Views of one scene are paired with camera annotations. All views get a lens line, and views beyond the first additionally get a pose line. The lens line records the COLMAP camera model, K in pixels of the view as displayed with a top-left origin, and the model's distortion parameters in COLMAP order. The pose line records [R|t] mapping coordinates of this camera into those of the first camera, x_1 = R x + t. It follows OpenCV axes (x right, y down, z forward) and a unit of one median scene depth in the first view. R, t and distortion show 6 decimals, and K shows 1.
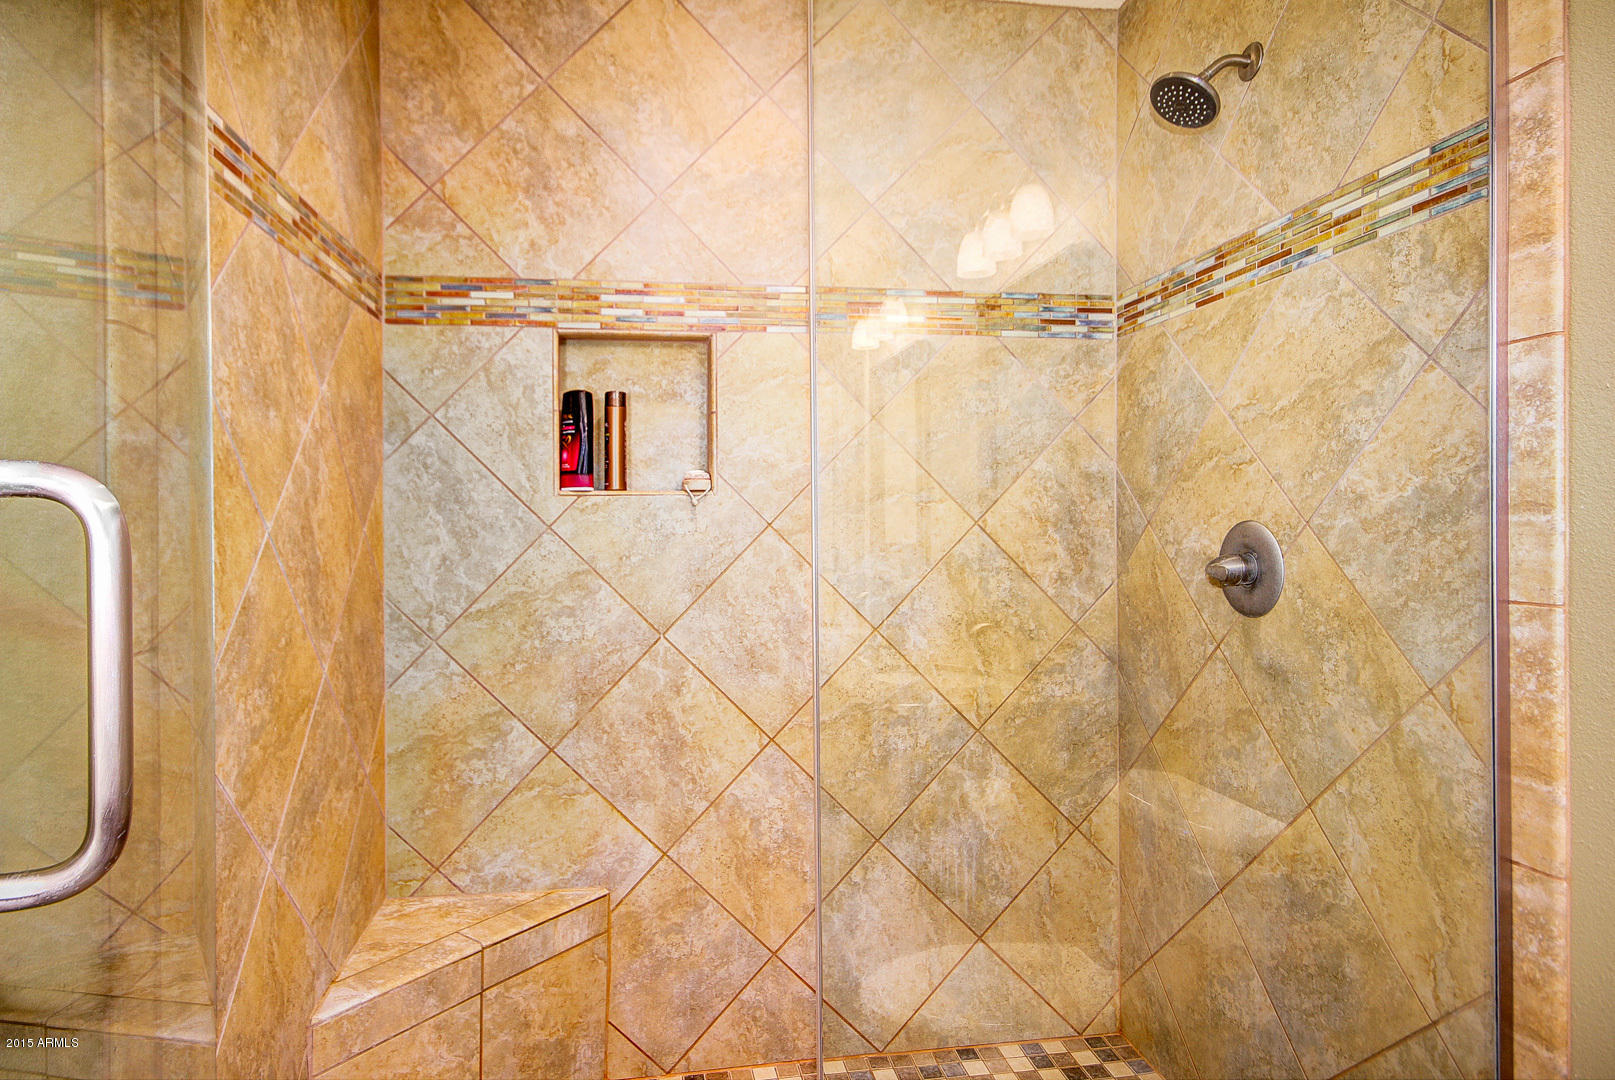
lens RADIAL K [[864.3, 0, 805.0], [0, 864.3, 538.0], [0, 0, 1]] dist [-0.002843, 0.000303]
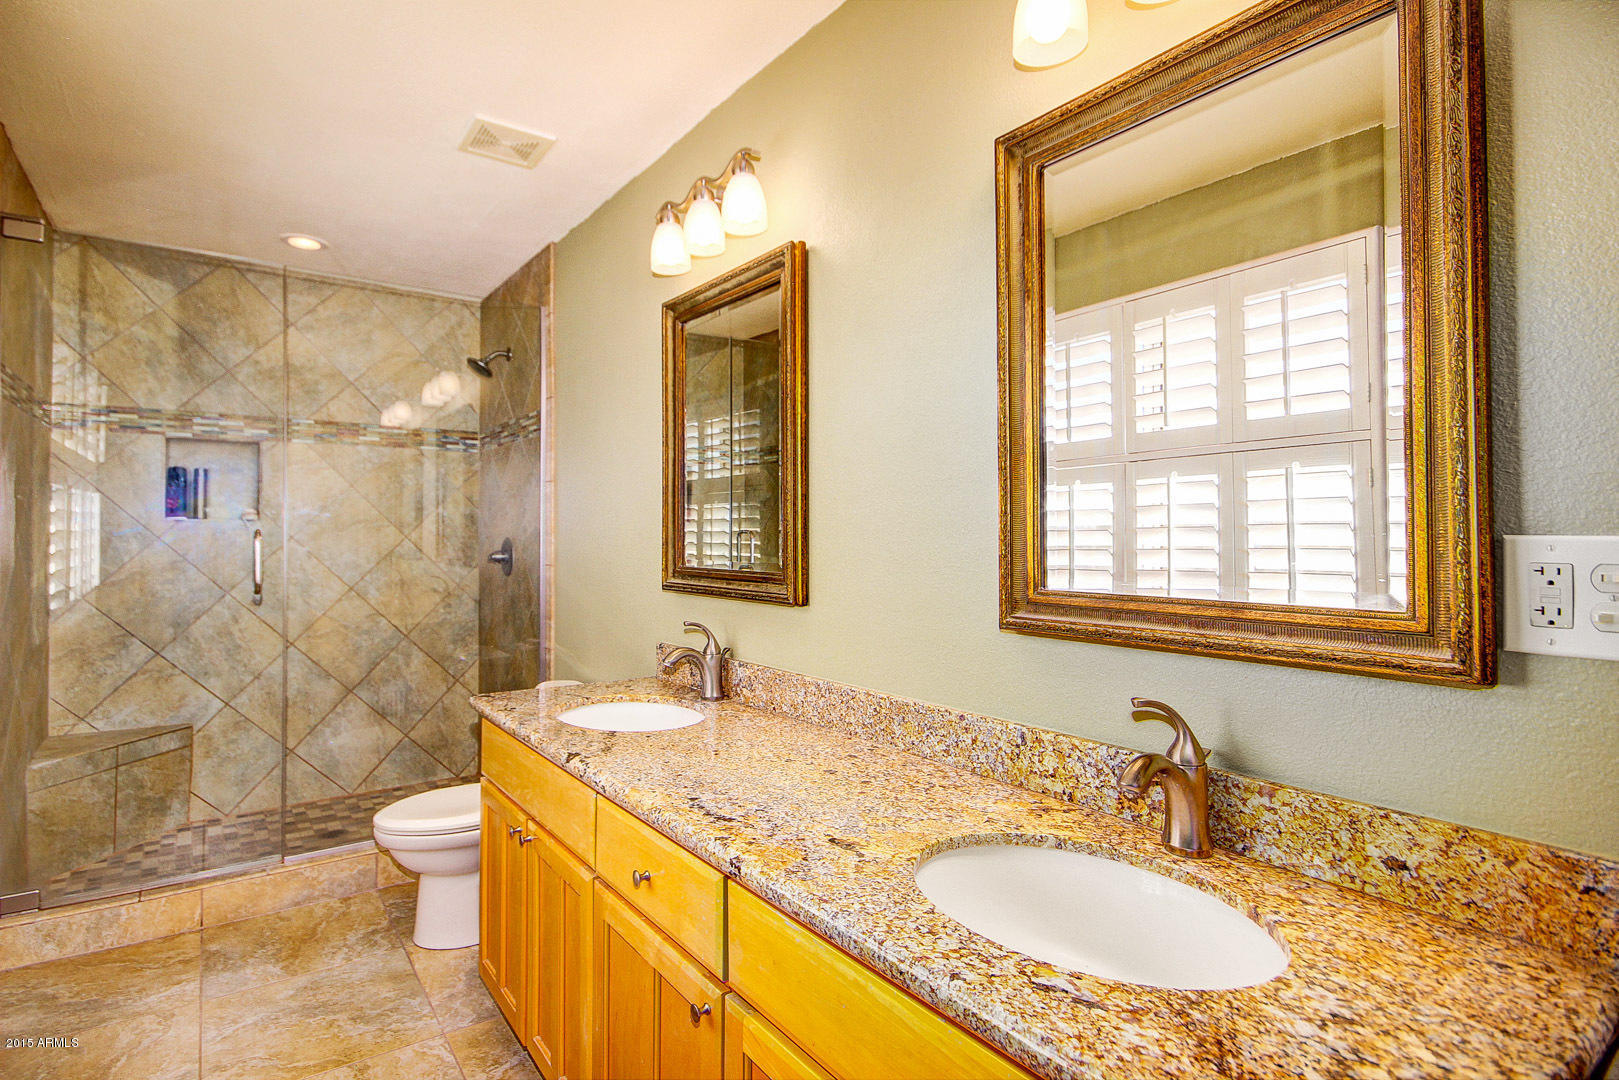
lens RADIAL K [[864.7, 0, 809.8], [0, 864.7, 526.9], [0, 0, 1]] dist [0.007833, 0.001252]
pose [[0.916822, 0.010914, 0.399147, 0.260807], [-0.003826, 0.999821, -0.018550, -0.006416], [-0.399278, 0.015480, 0.916699, -1.349252]]
